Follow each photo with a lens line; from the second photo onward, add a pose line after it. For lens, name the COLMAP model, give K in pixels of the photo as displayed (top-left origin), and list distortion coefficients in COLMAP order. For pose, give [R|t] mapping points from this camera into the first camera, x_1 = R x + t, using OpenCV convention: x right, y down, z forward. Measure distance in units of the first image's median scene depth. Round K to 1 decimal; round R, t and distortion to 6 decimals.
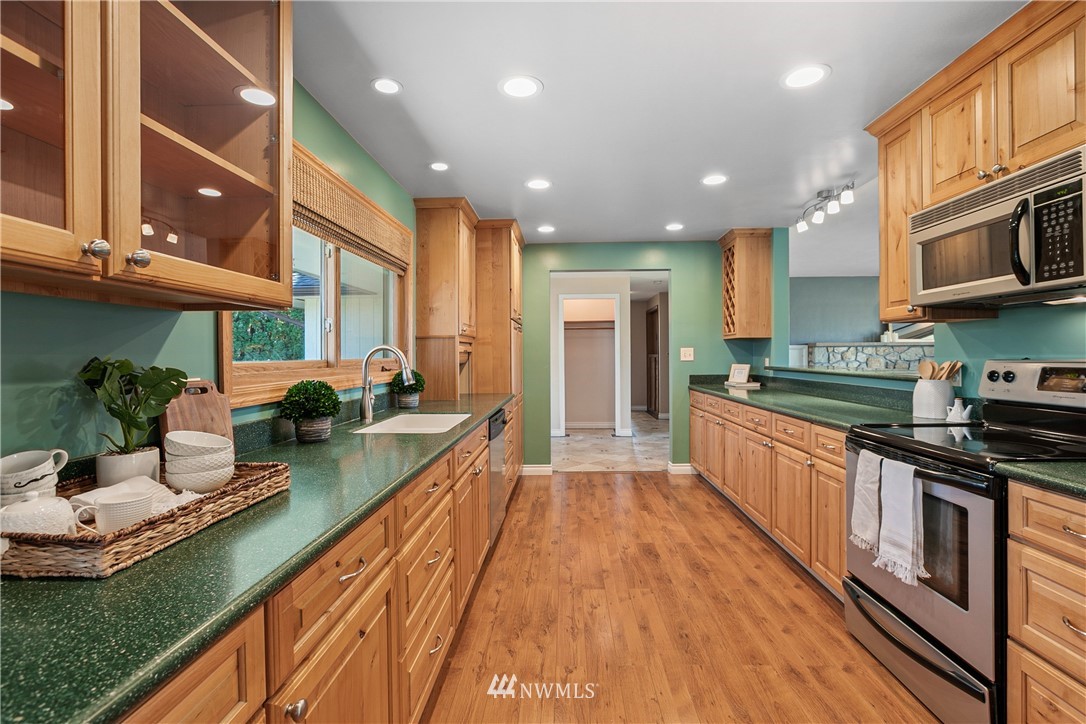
lens RADIAL K [[512.6, 0, 543.6], [0, 512.6, 356.7], [0, 0, 1]] dist [-0.028618, -0.000274]
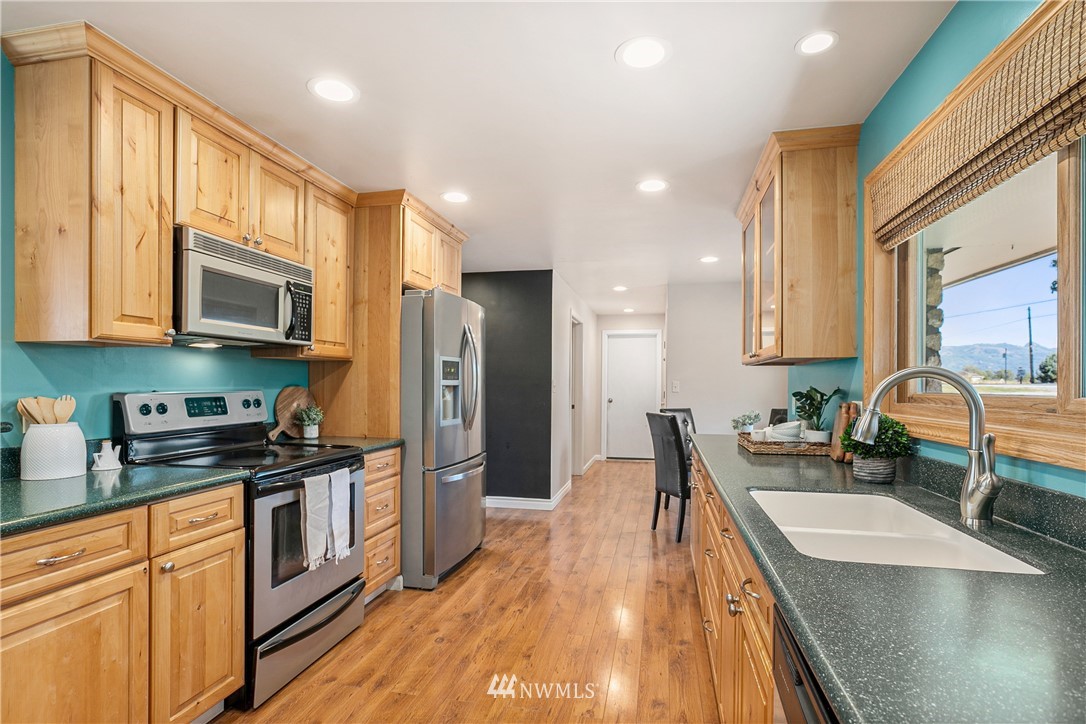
lens RADIAL K [[565.6, 0, 536.5], [0, 565.6, 384.2], [0, 0, 1]] dist [0.001992, 0.000178]
pose [[-0.987616, 0.002946, 0.156865, -0.021603], [0.003891, 0.999976, 0.005717, -0.015549], [-0.156844, 0.006256, -0.987604, 2.298898]]
